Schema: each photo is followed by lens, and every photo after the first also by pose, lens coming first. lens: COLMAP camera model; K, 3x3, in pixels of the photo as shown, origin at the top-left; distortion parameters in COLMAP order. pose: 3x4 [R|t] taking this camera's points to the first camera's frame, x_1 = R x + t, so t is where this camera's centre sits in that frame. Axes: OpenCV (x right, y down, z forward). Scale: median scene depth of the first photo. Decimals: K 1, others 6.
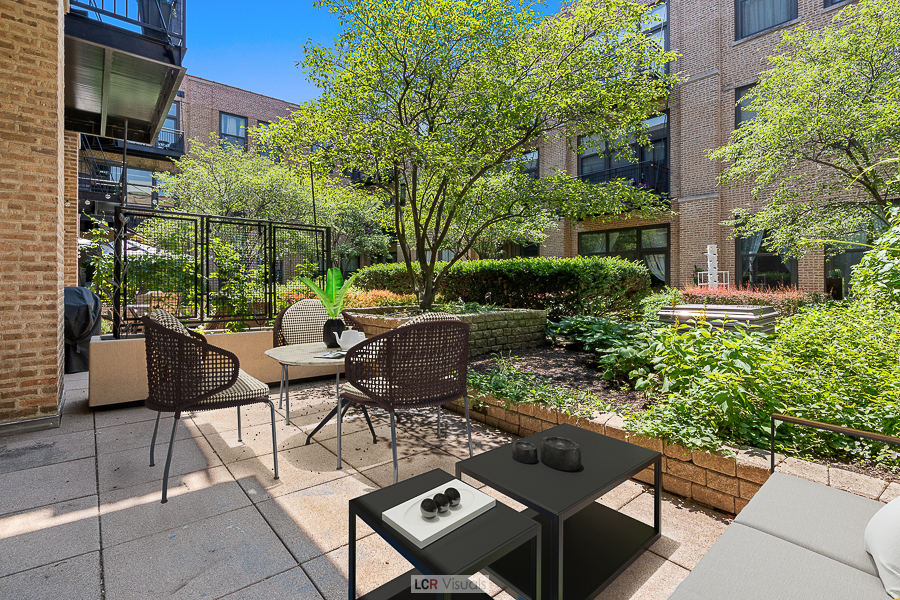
lens RADIAL K [[406.8, 0, 448.9], [0, 406.8, 293.7], [0, 0, 1]] dist [-0.007702, 0.001347]
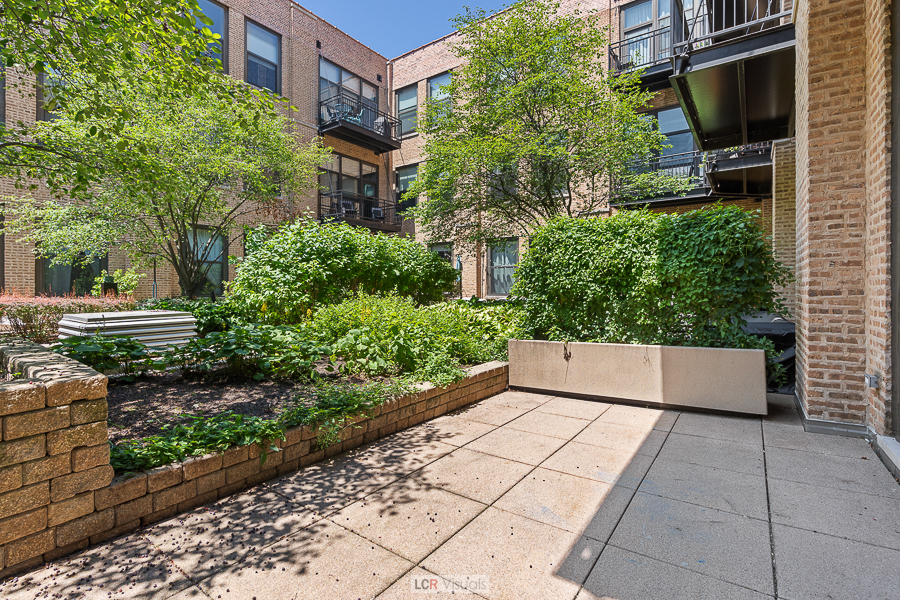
lens RADIAL K [[406.8, 0, 453.5], [0, 406.8, 296.4], [0, 0, 1]] dist [-0.007702, 0.001347]
pose [[-0.226513, -0.007661, 0.973978, -0.825044], [0.022667, 0.999657, 0.013134, -0.014482], [-0.973744, 0.025052, -0.226262, 0.992599]]
